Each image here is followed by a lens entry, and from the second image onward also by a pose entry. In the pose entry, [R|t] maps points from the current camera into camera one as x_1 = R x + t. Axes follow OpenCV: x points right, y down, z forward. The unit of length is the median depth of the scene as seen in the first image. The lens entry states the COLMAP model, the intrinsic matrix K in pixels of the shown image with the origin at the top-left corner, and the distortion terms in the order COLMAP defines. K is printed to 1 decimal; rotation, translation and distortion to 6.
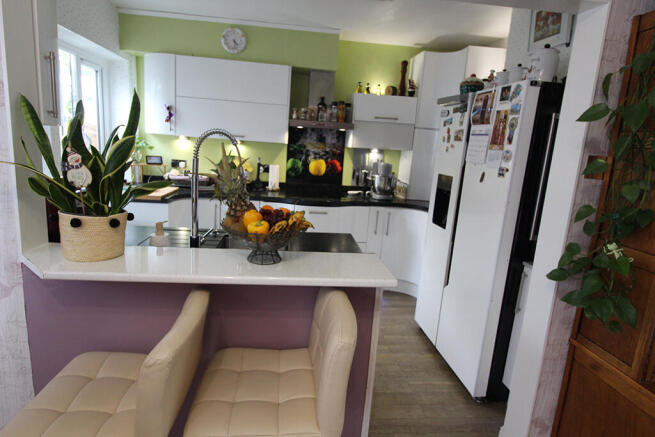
lens RADIAL K [[359.8, 0, 329.0], [0, 359.8, 216.7], [0, 0, 1]] dist [0.000225, 0.000005]
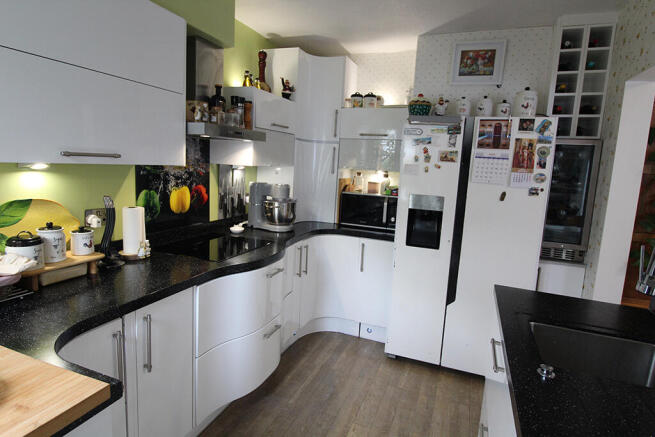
lens RADIAL K [[359.8, 0, 326.7], [0, 359.8, 215.9], [0, 0, 1]] dist [0.000225, 0.000005]
pose [[0.484464, -0.170458, 0.858043, -0.711279], [0.155844, 0.981960, 0.107084, -0.225130], [-0.860818, 0.081843, 0.502289, 0.808046]]
